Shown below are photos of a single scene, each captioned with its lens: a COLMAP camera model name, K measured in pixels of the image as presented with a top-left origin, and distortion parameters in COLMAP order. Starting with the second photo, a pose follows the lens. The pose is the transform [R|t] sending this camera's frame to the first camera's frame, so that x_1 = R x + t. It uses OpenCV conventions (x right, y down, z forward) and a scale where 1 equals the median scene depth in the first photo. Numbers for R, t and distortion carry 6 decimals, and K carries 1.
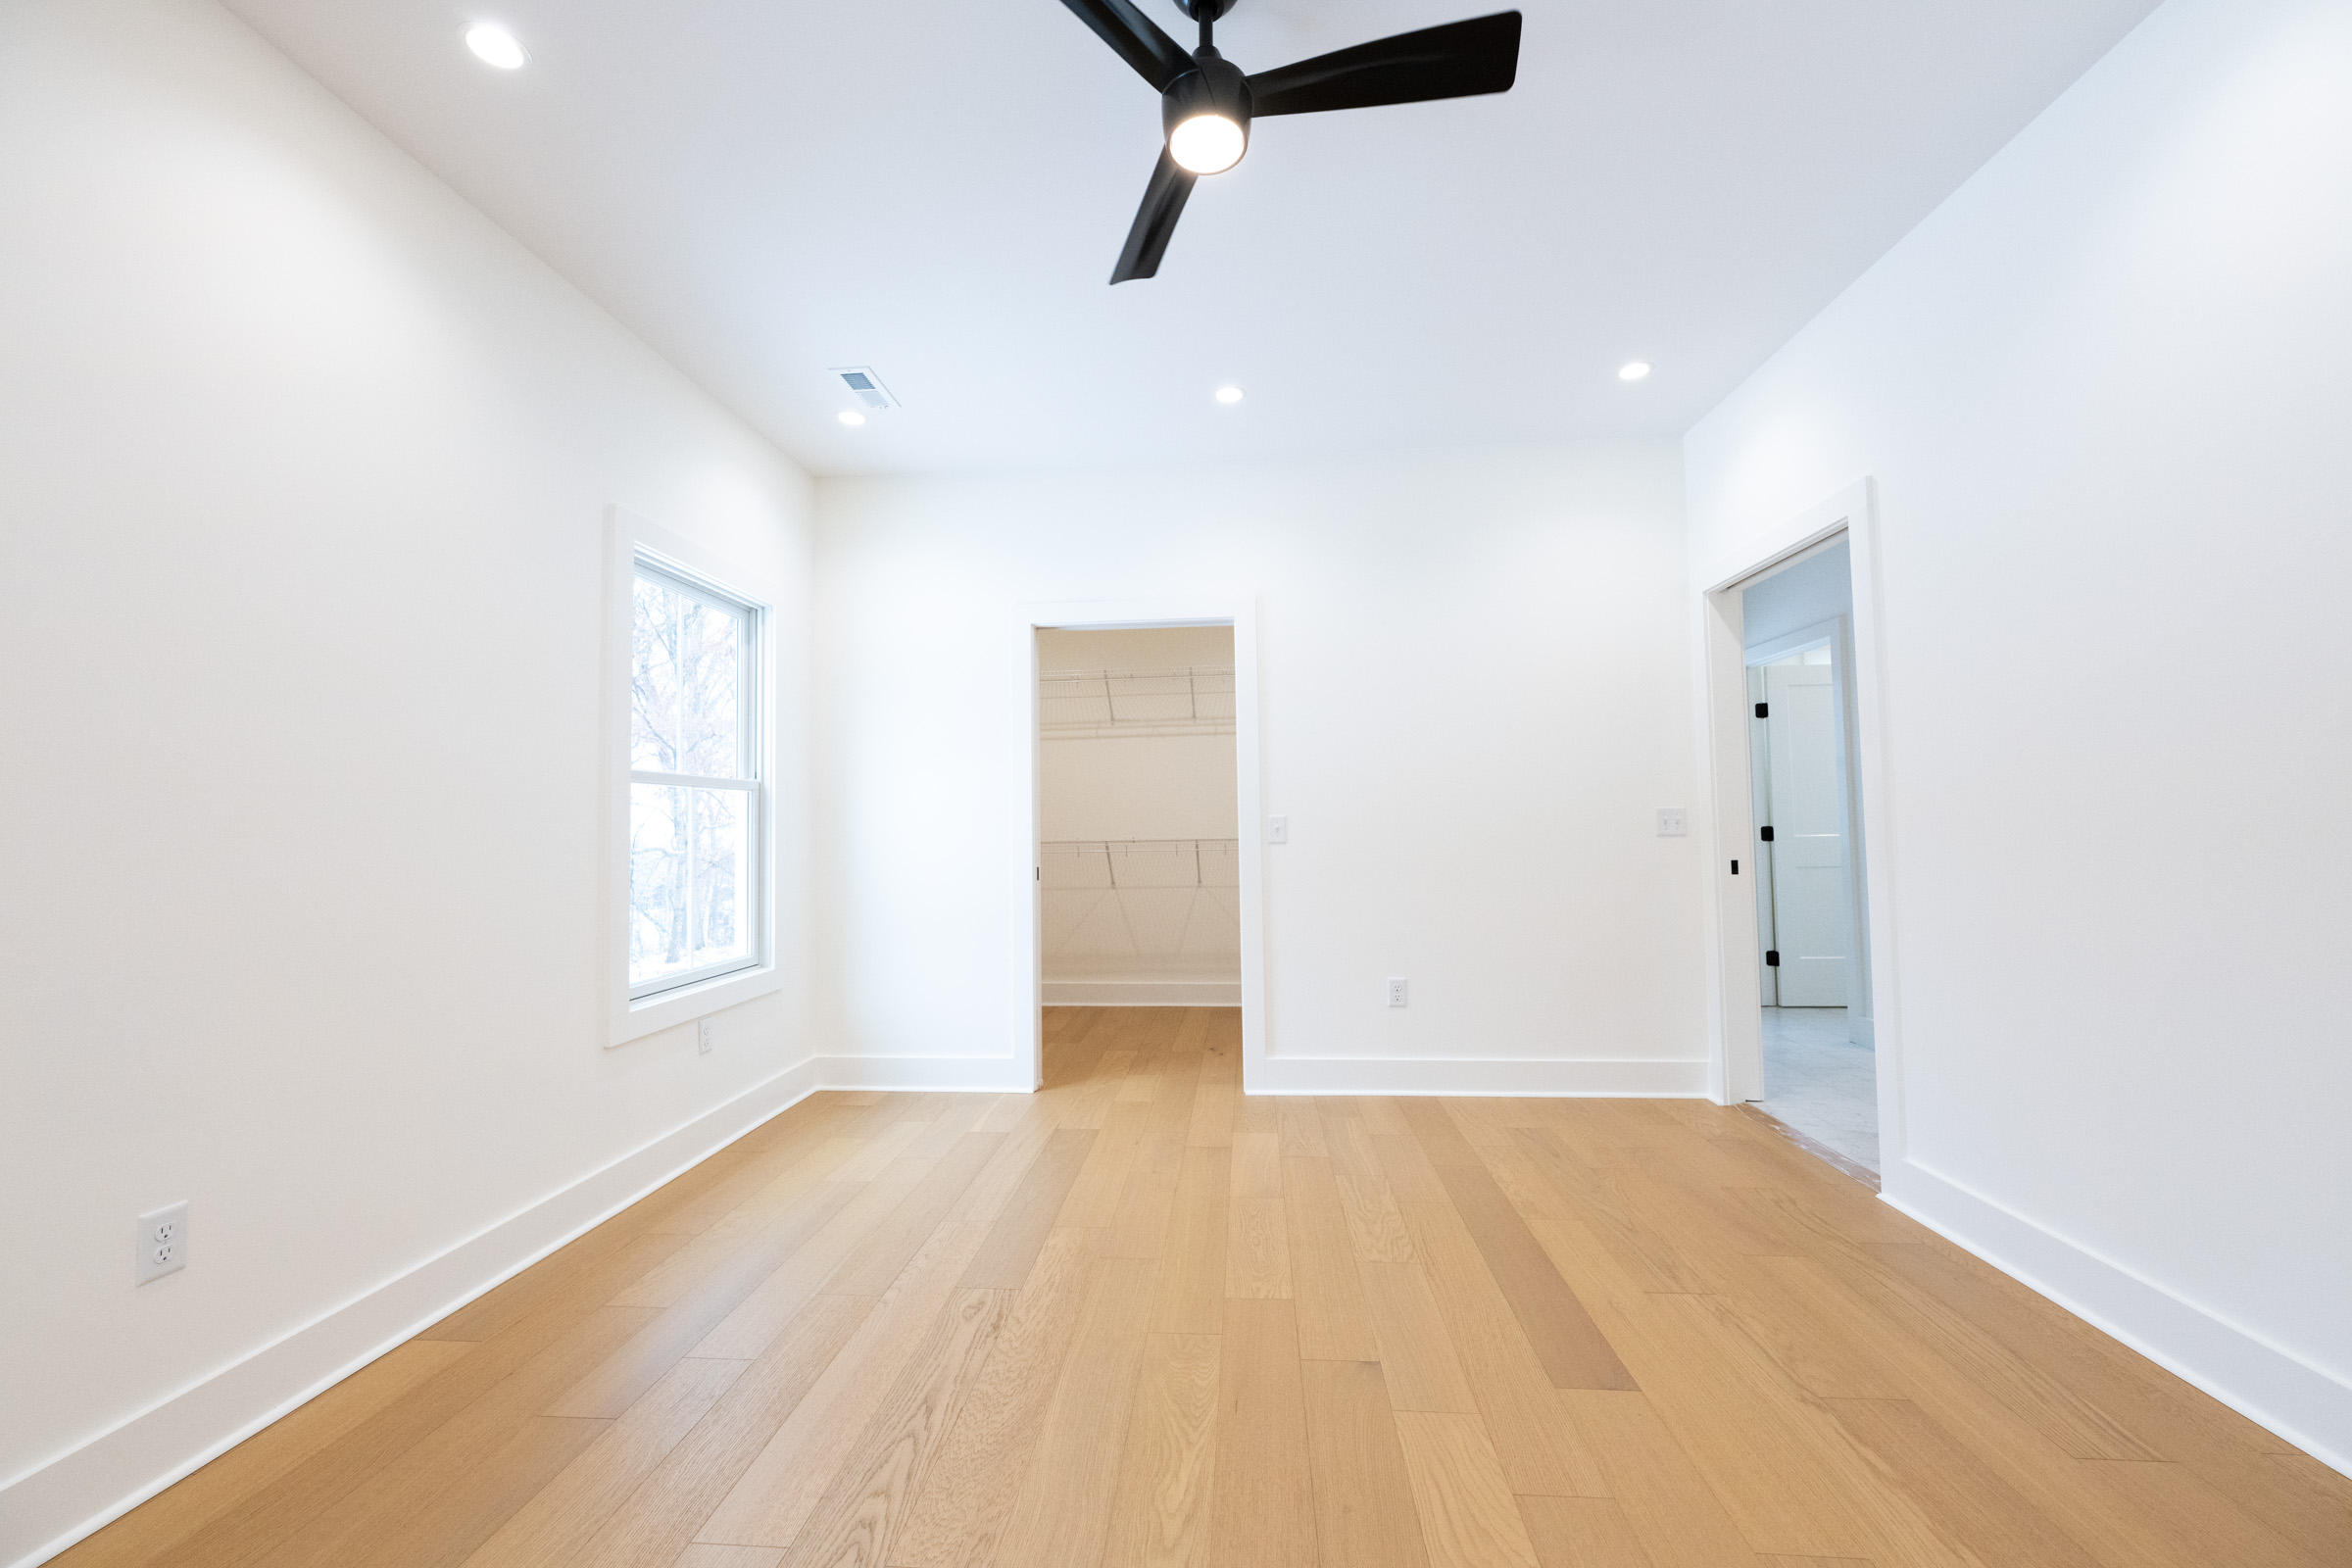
lens RADIAL K [[938.2, 0, 1143.6], [0, 938.2, 785.7], [0, 0, 1]] dist [0.013665, -0.000190]
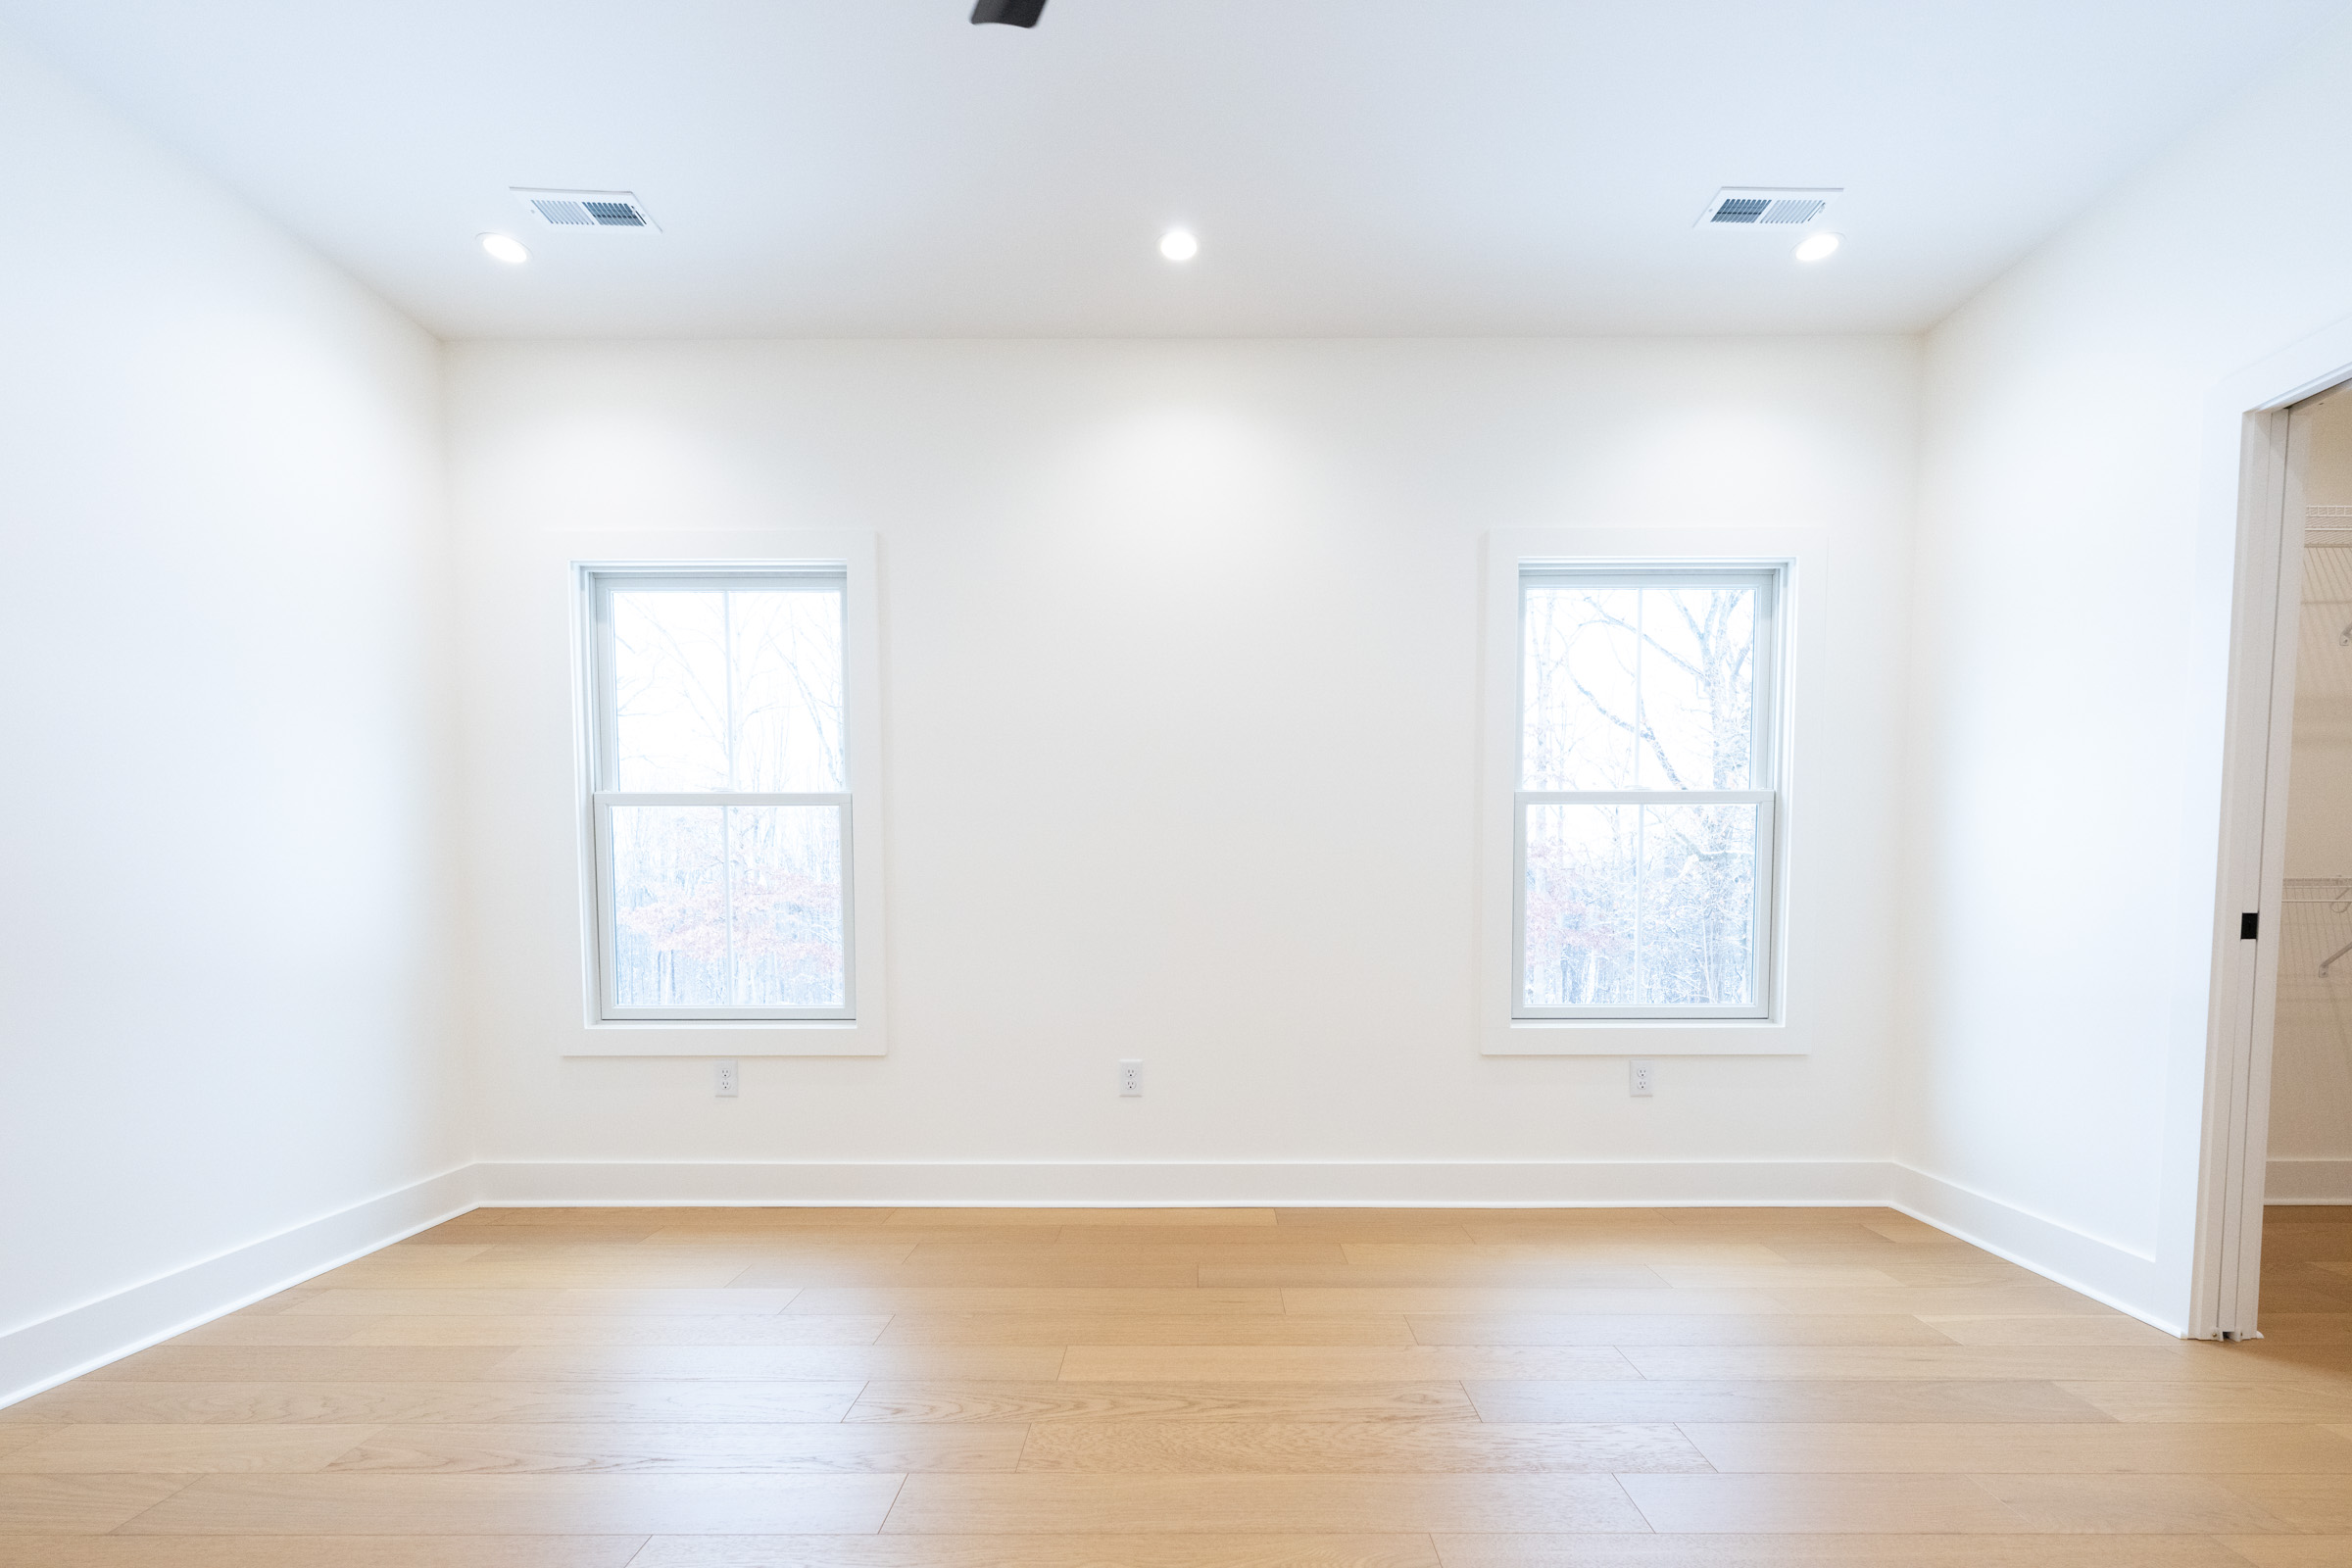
lens RADIAL K [[1001.9, 0, 1228.8], [0, 1001.9, 957.6], [0, 0, 1]] dist [-0.000959, -0.000246]
pose [[0.110812, 0.067903, -0.991519, 0.392049], [0.043983, 0.996351, 0.073149, 0.054078], [0.992868, -0.051715, 0.107421, 0.448525]]
